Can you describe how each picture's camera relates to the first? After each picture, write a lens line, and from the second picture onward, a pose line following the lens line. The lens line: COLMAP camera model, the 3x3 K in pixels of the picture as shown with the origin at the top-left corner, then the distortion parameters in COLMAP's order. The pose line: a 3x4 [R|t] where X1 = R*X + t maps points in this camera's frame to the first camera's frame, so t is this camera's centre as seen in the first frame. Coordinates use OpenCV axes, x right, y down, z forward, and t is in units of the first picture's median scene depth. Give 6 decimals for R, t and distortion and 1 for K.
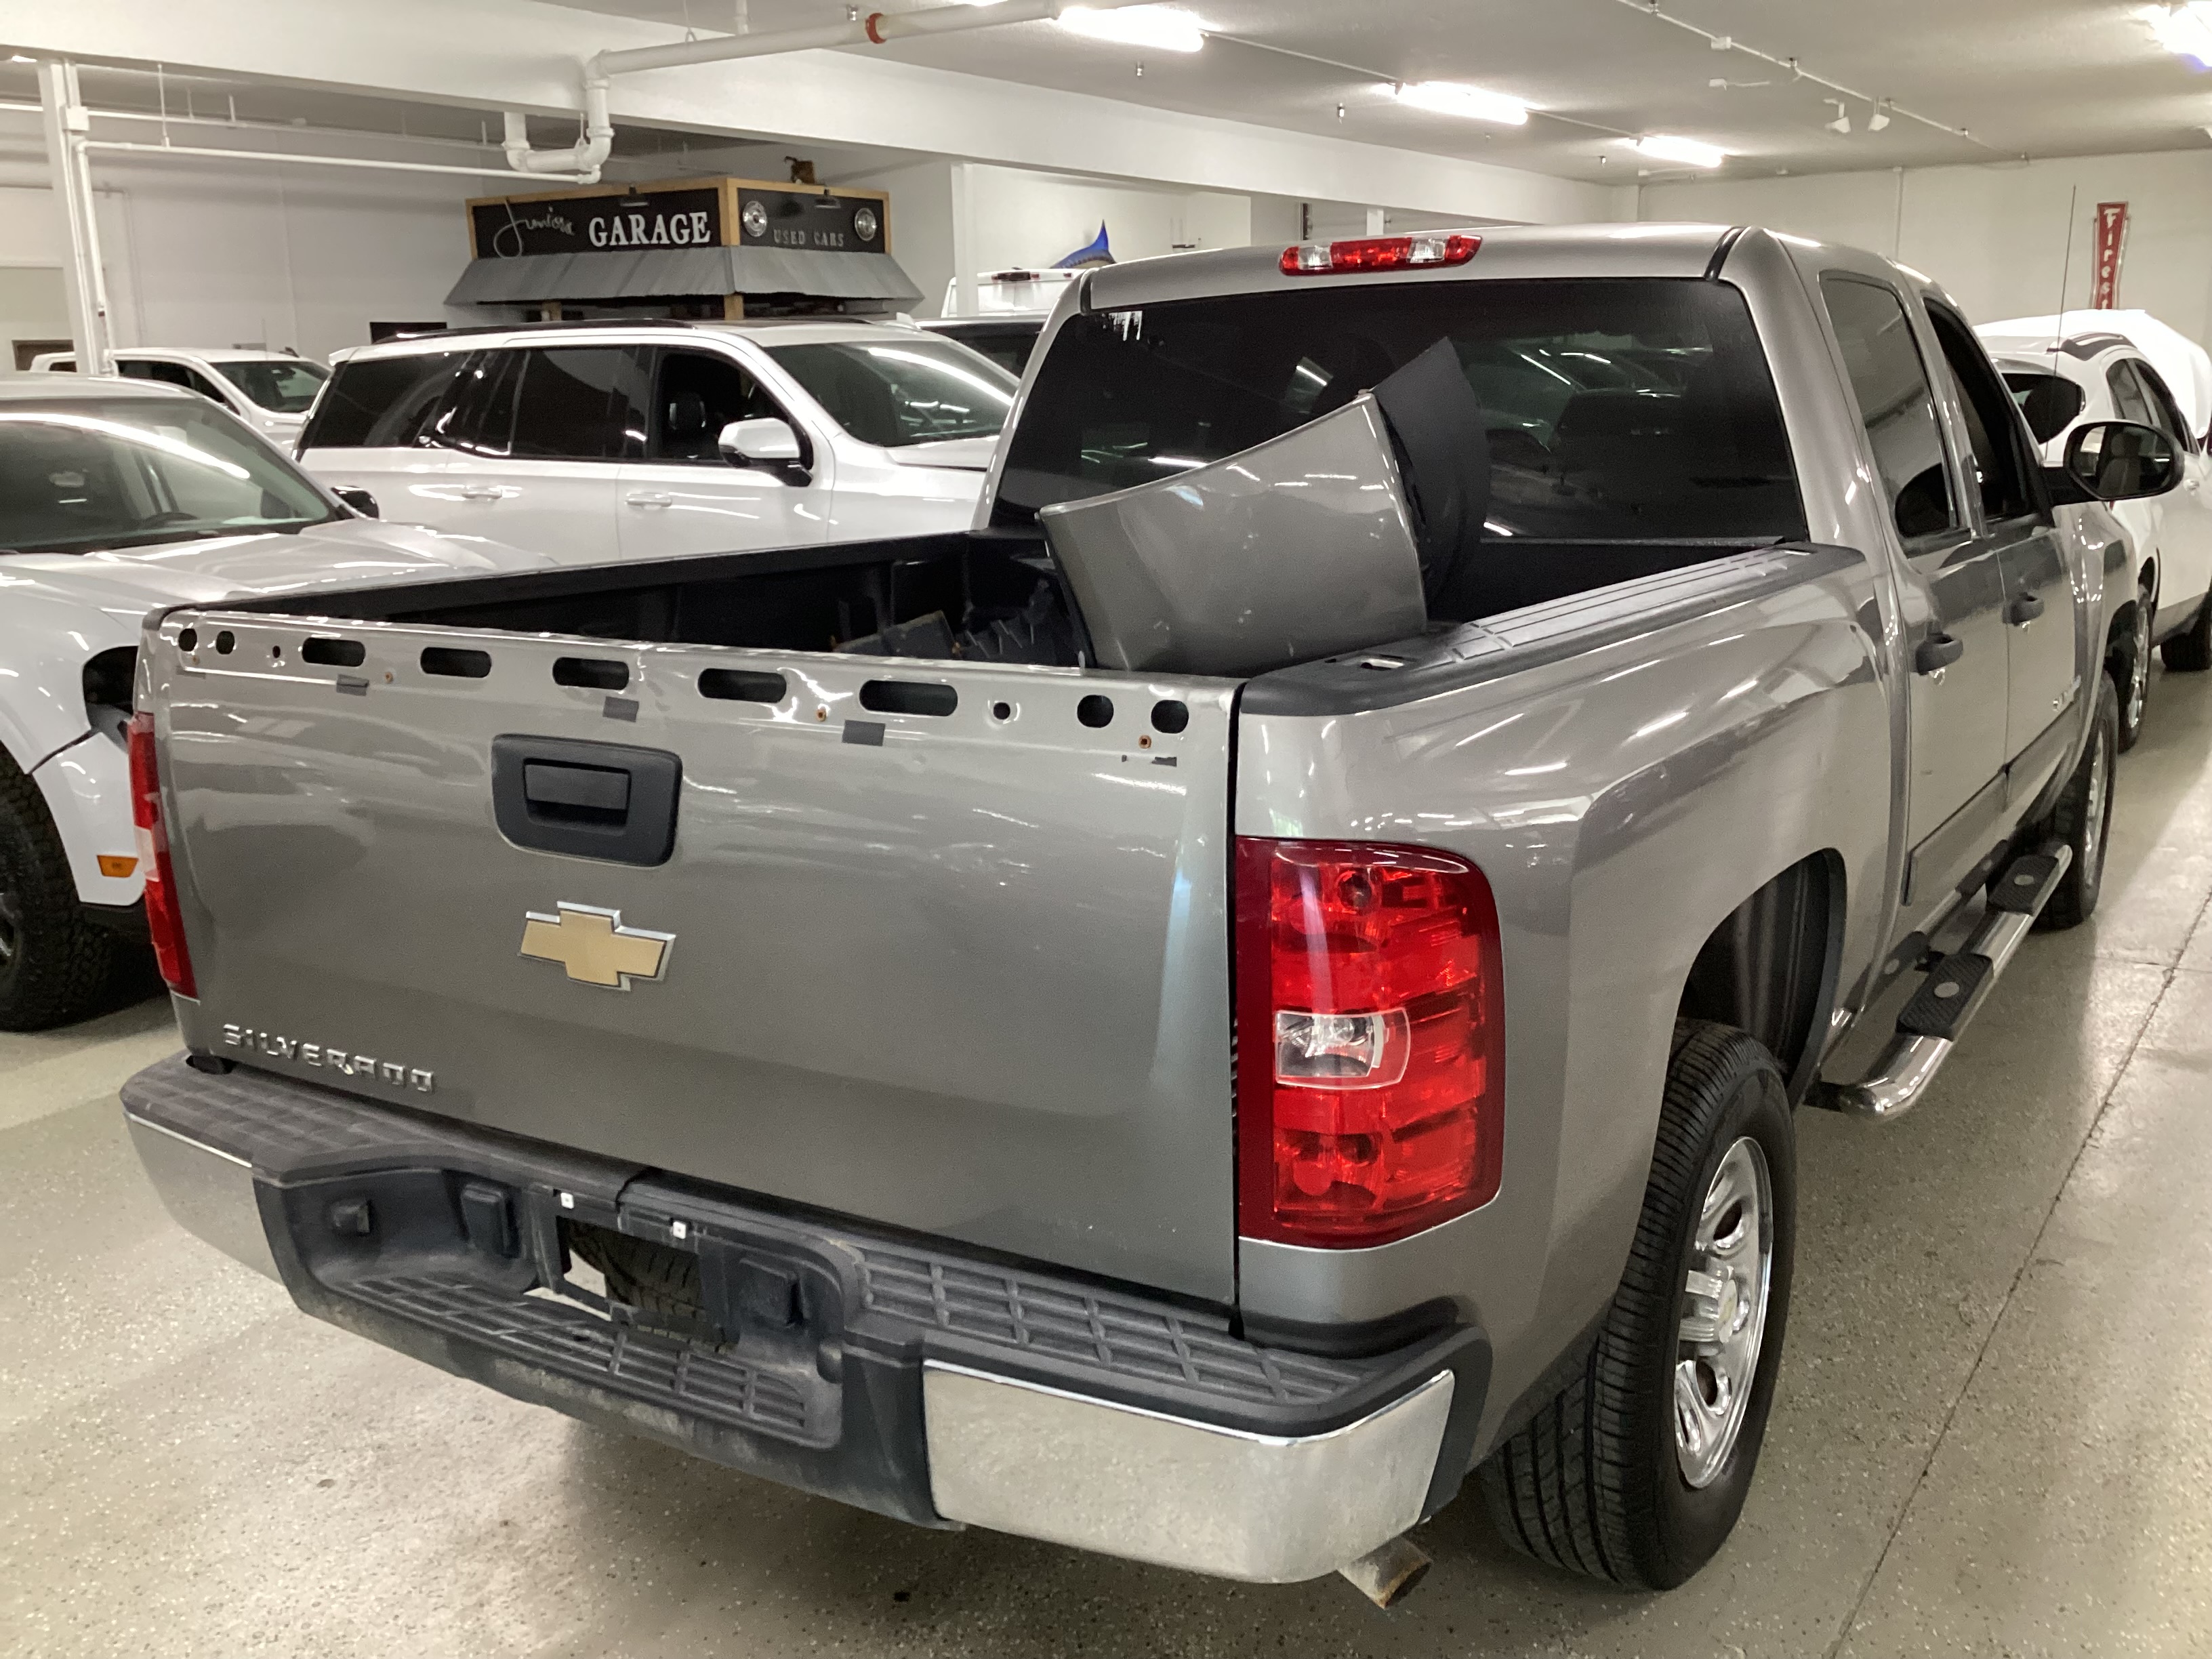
lens RADIAL K [[1961.0, 0, 1134.0], [0, 1961.0, 830.4], [0, 0, 1]] dist [0.083692, -0.119374]
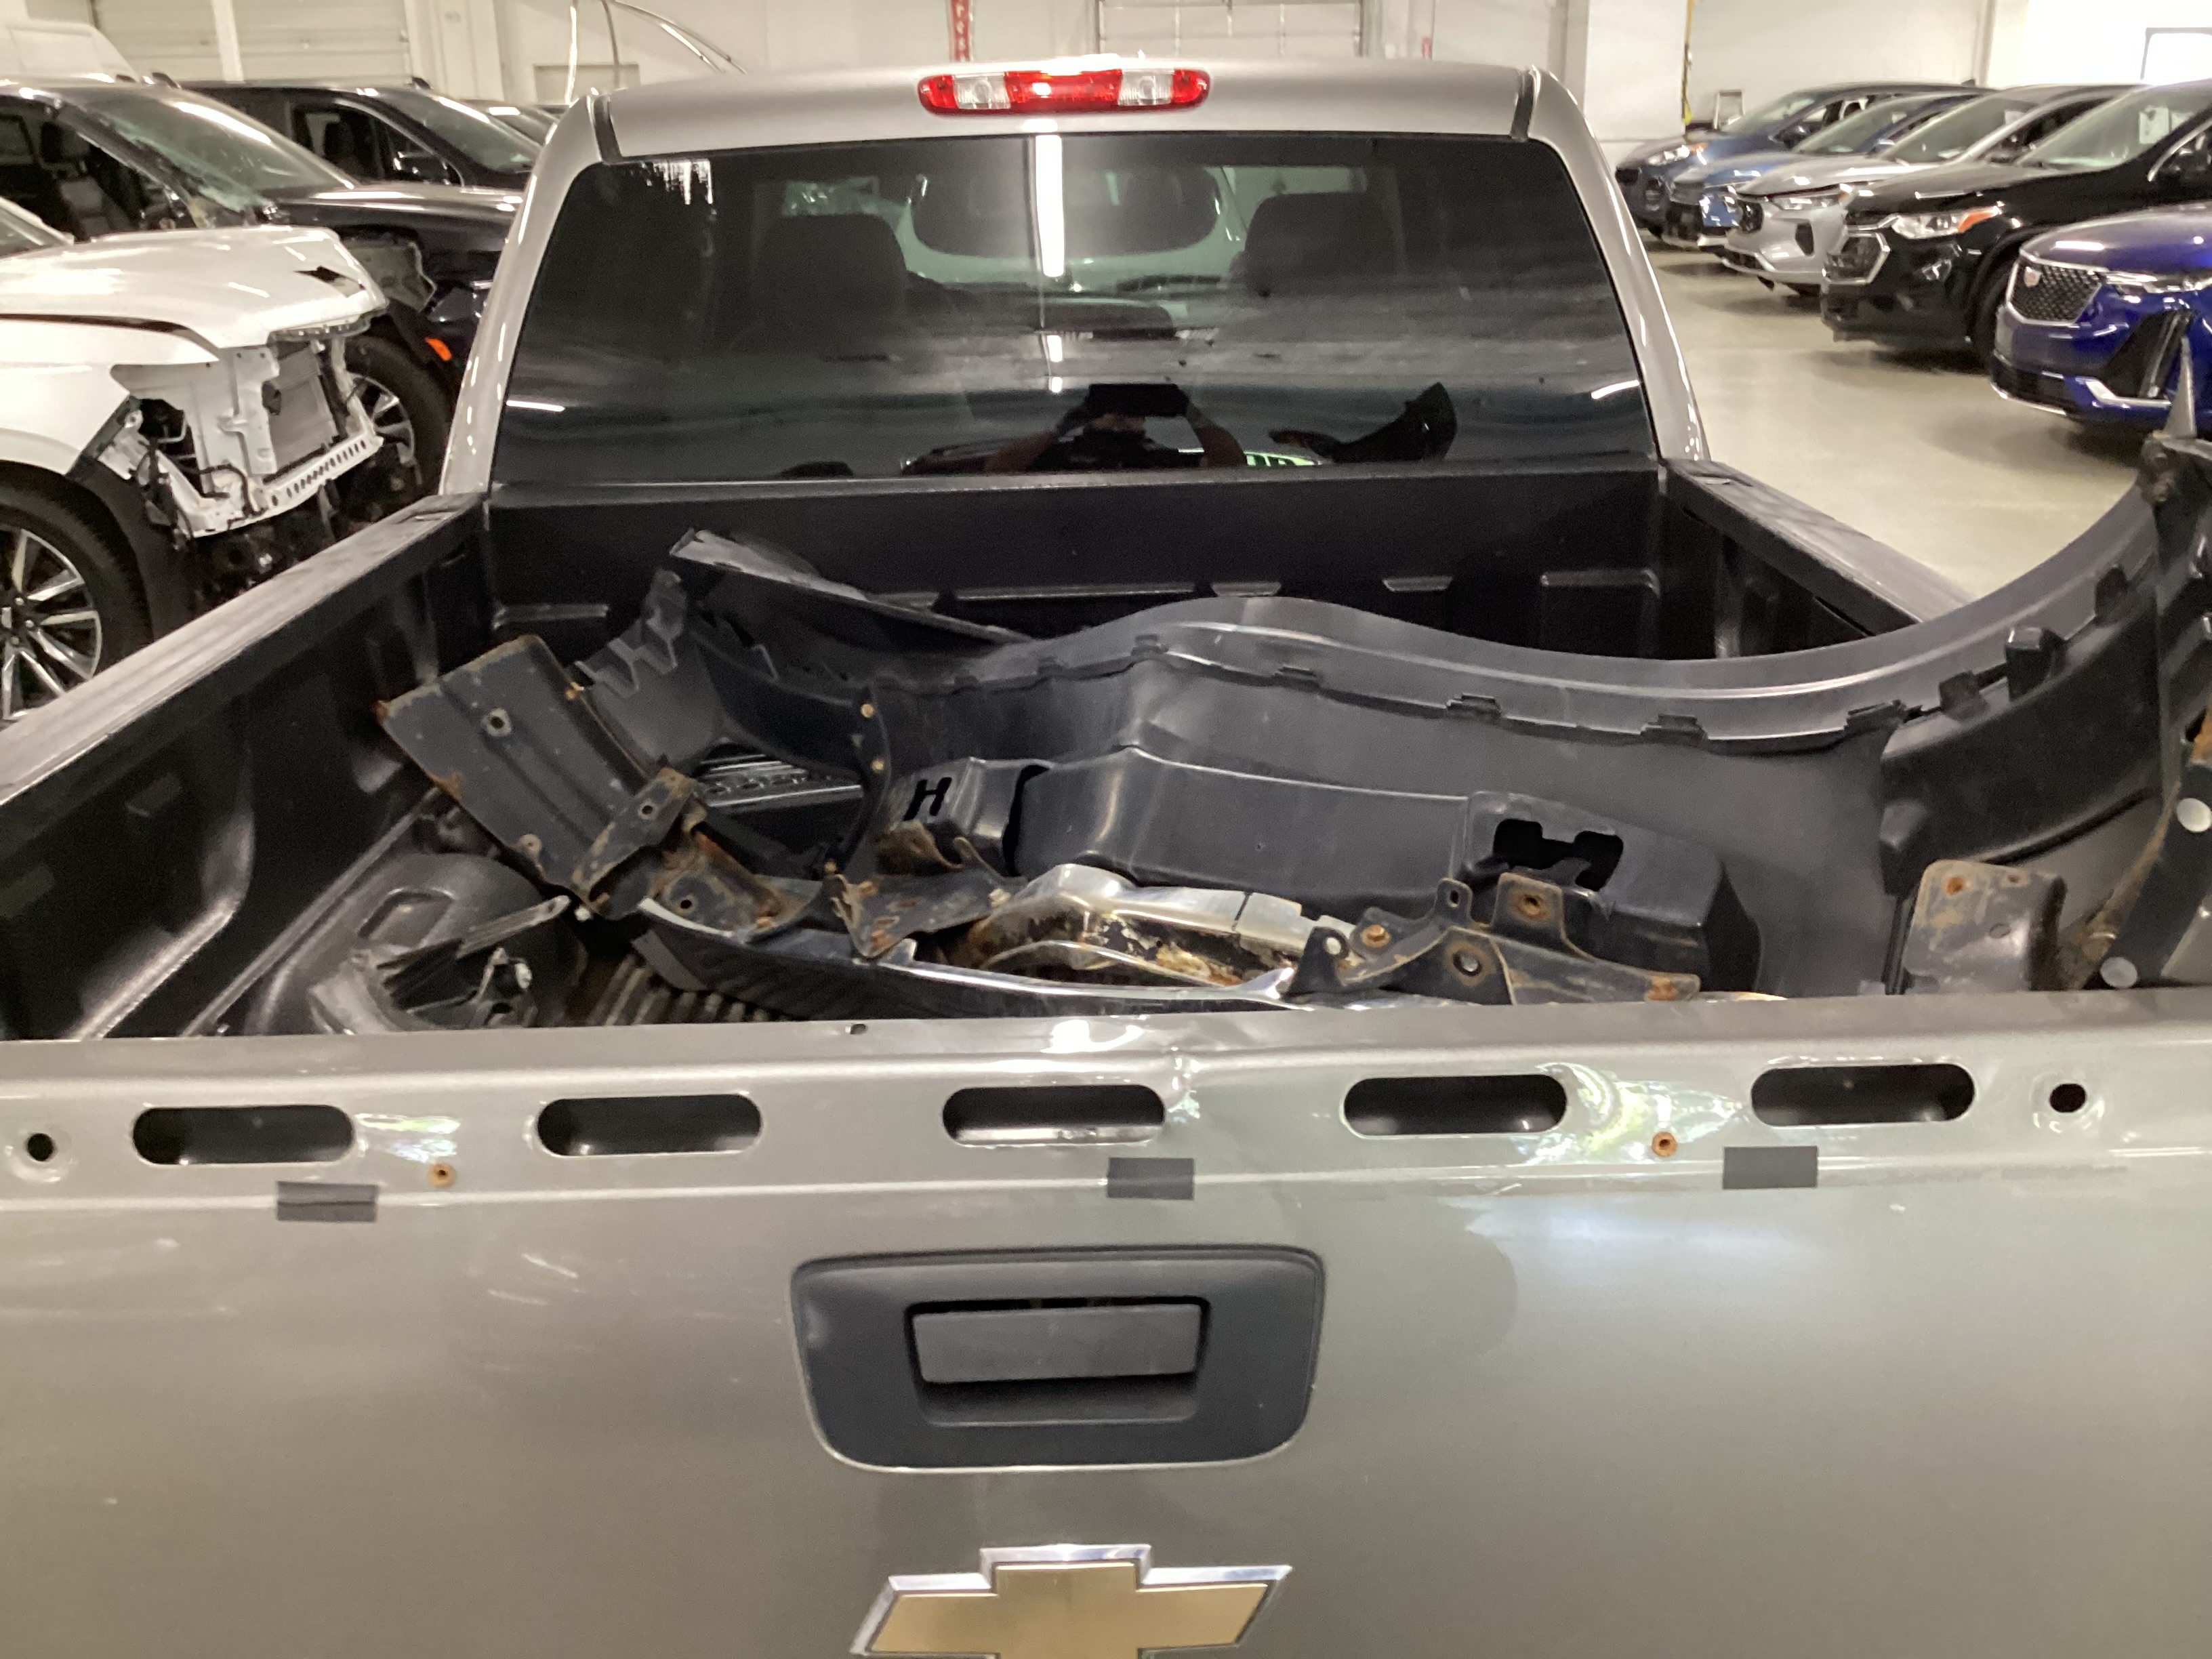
lens RADIAL K [[1982.7, 0, 1106.0], [0, 1982.7, 829.5], [0, 0, 1]] dist [0.074708, -0.120657]
pose [[0.847352, -0.179700, 0.499703, -0.479198], [0.119948, 0.981452, 0.149547, -0.213378], [-0.517308, -0.066780, 0.853190, 0.549859]]
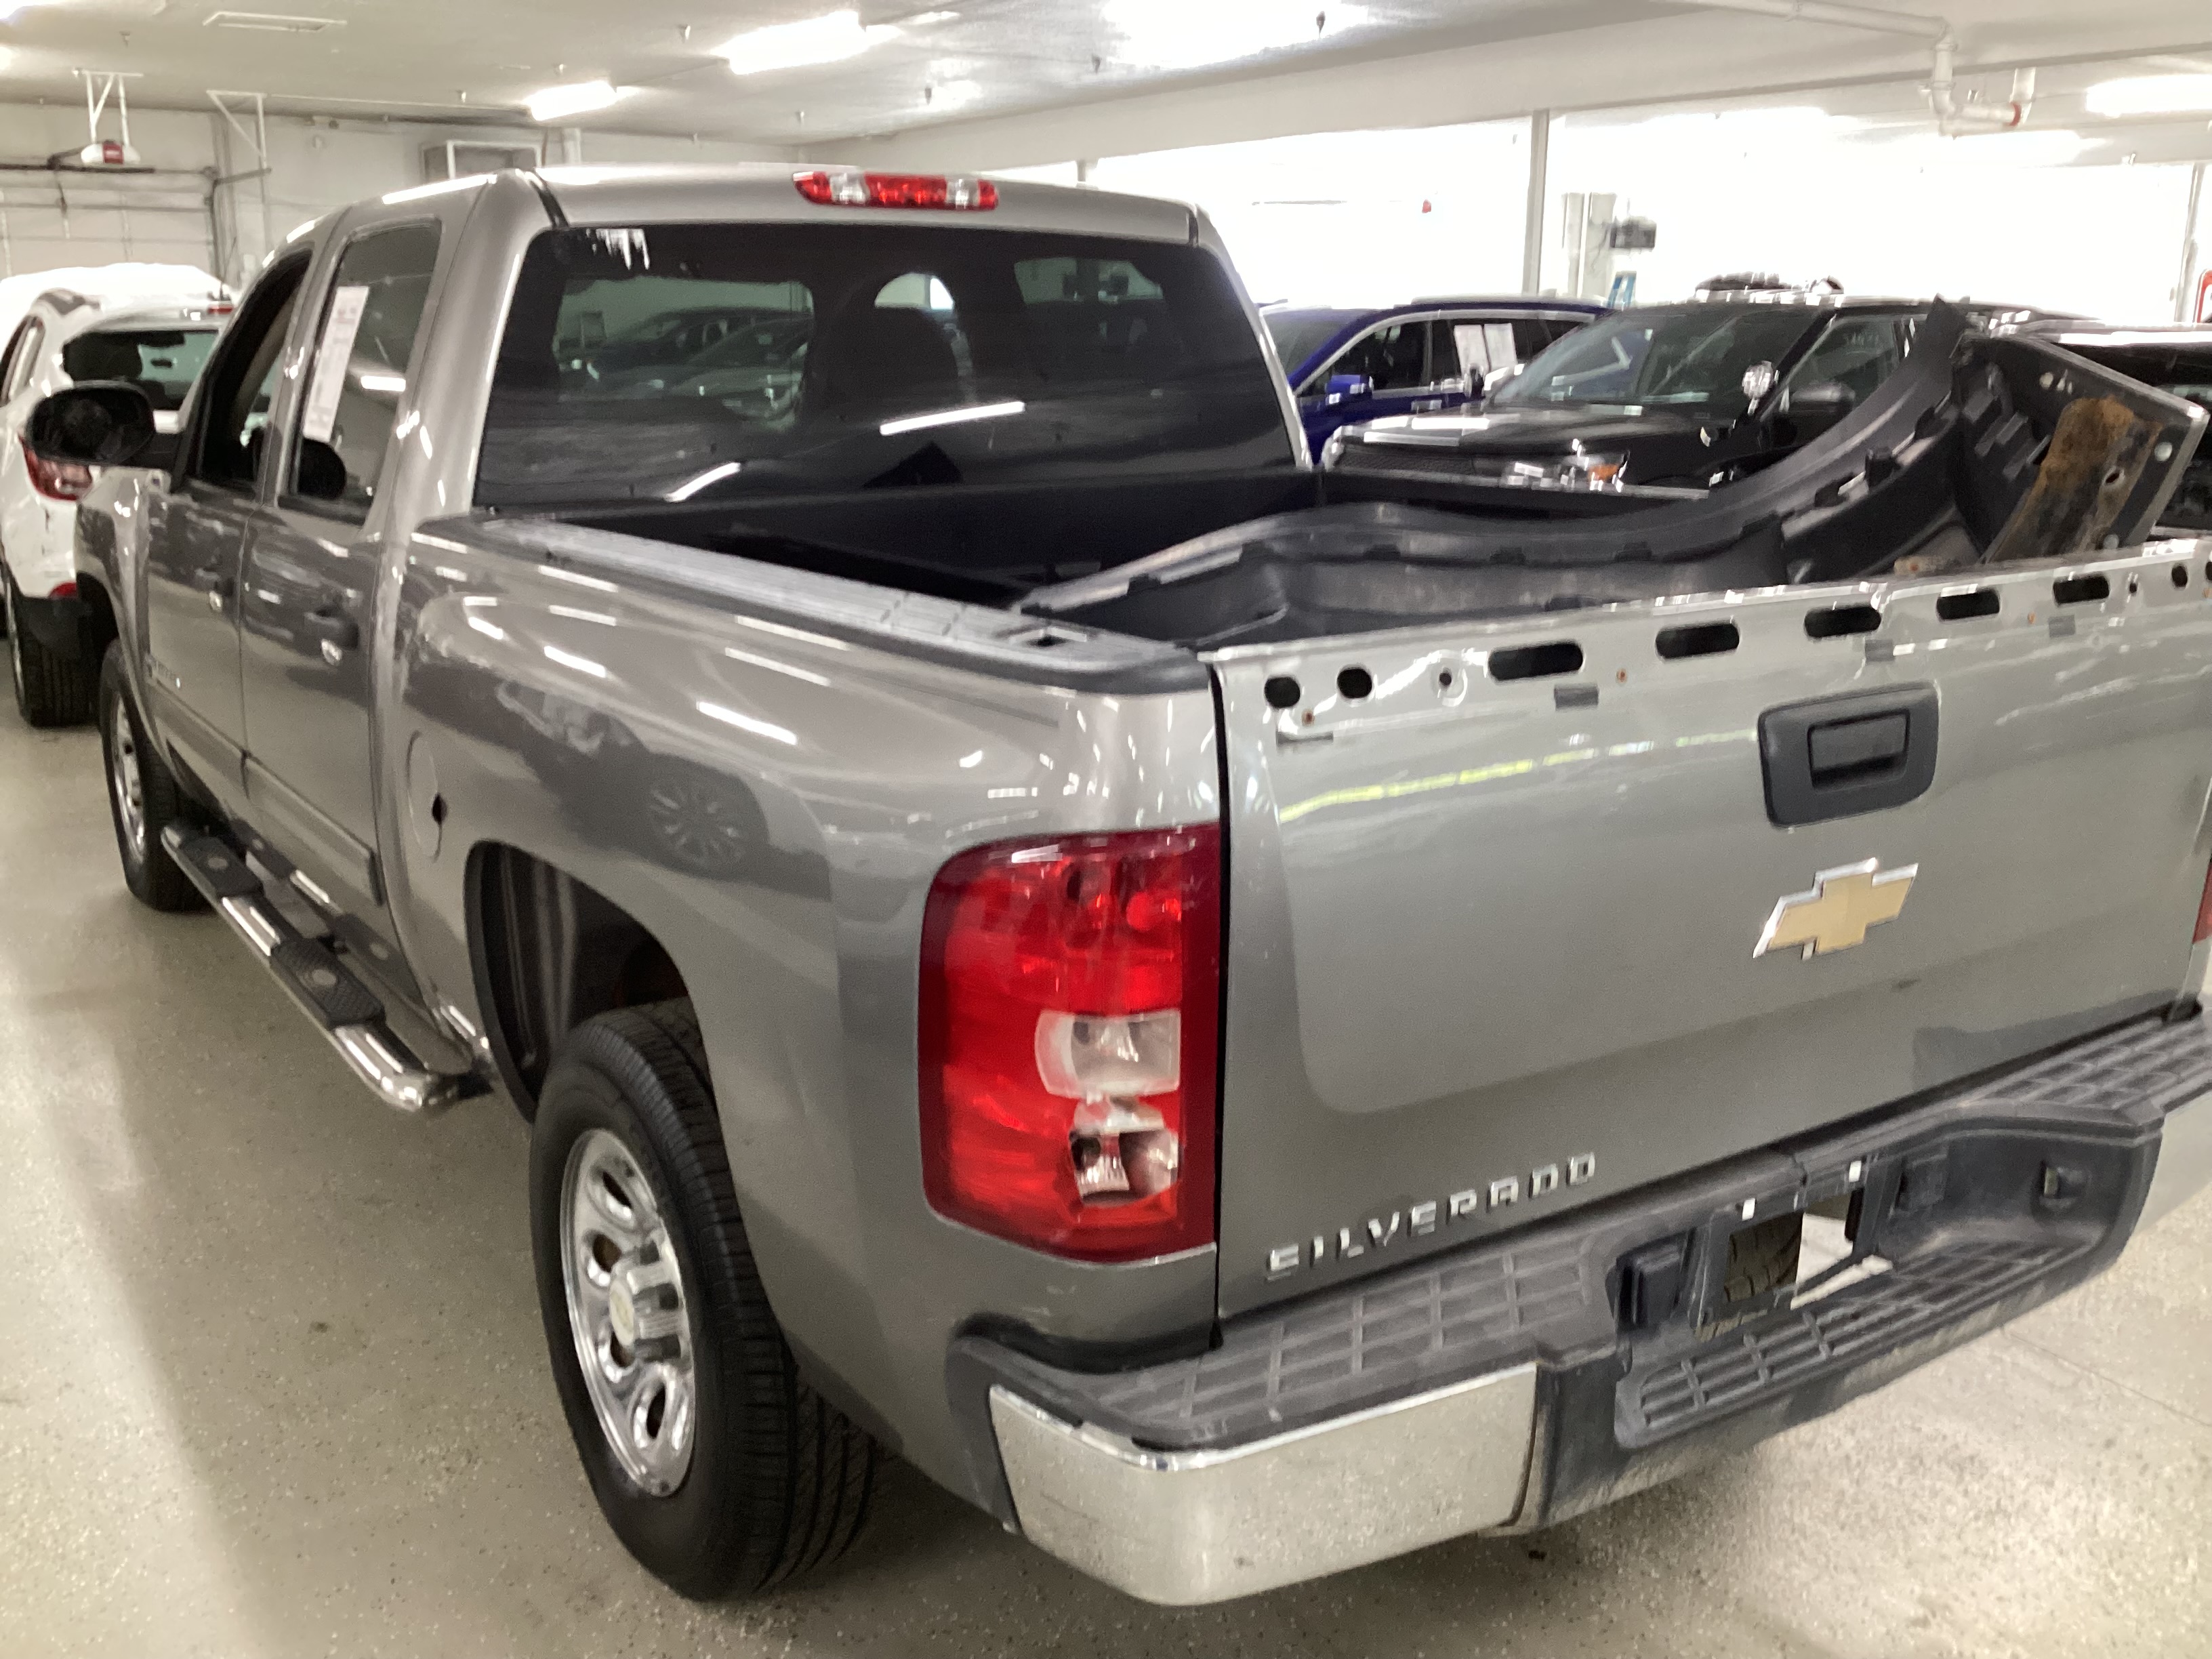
lens RADIAL K [[1982.7, 0, 1106.0], [0, 1982.7, 829.5], [0, 0, 1]] dist [0.074708, -0.120657]
pose [[0.416475, -0.202328, 0.886348, -1.237744], [0.188811, 0.972915, 0.133371, -0.169748], [-0.889325, 0.111807, 0.443396, 0.862522]]
